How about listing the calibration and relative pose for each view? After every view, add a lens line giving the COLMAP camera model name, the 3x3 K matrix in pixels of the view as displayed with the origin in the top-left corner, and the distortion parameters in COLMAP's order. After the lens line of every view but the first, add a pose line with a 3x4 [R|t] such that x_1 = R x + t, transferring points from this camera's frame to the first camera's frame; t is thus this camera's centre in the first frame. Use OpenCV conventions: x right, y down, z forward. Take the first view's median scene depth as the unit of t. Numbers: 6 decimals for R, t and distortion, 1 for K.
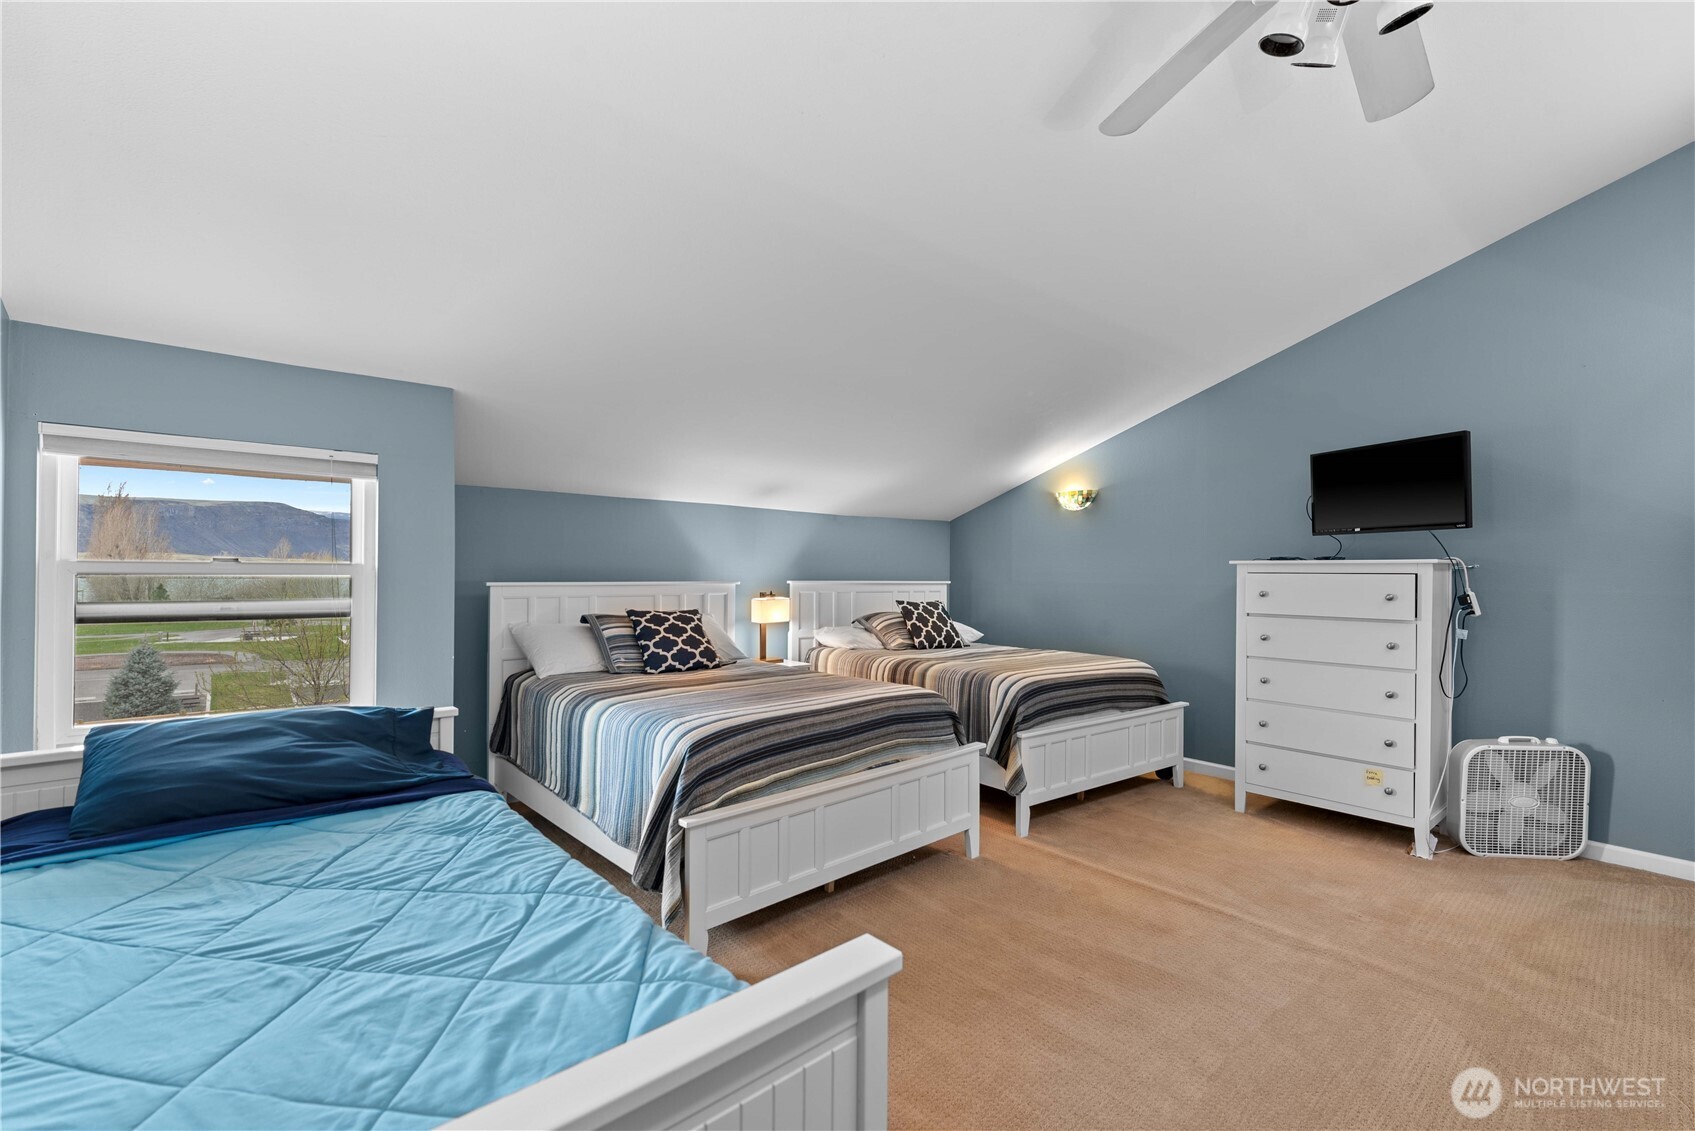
lens RADIAL K [[733.0, 0, 847.9], [0, 733.0, 568.7], [0, 0, 1]] dist [0.003837, -0.002390]
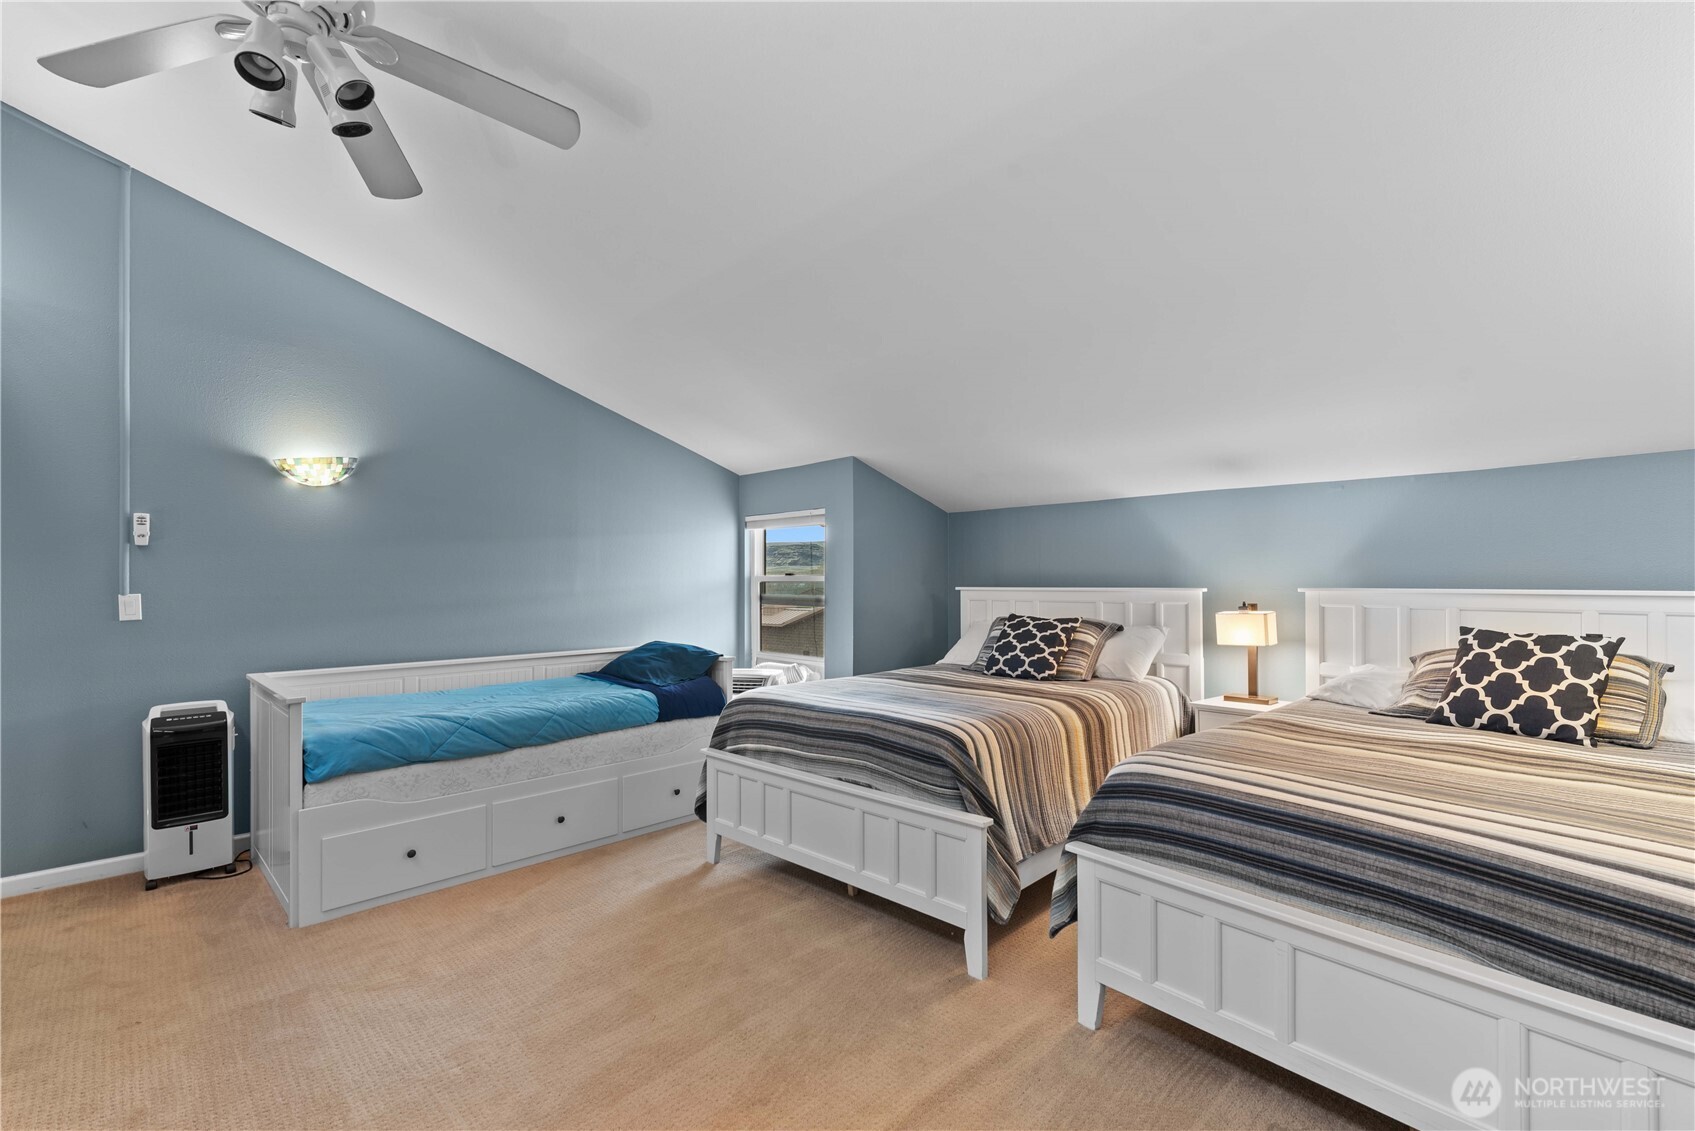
lens RADIAL K [[733.0, 0, 847.4], [0, 733.0, 575.4], [0, 0, 1]] dist [0.003837, -0.002390]
pose [[0.052967, -0.012906, -0.998513, 0.967773], [0.010974, 0.999864, -0.012341, 0.015393], [0.998536, -0.010304, 0.053101, 0.932282]]
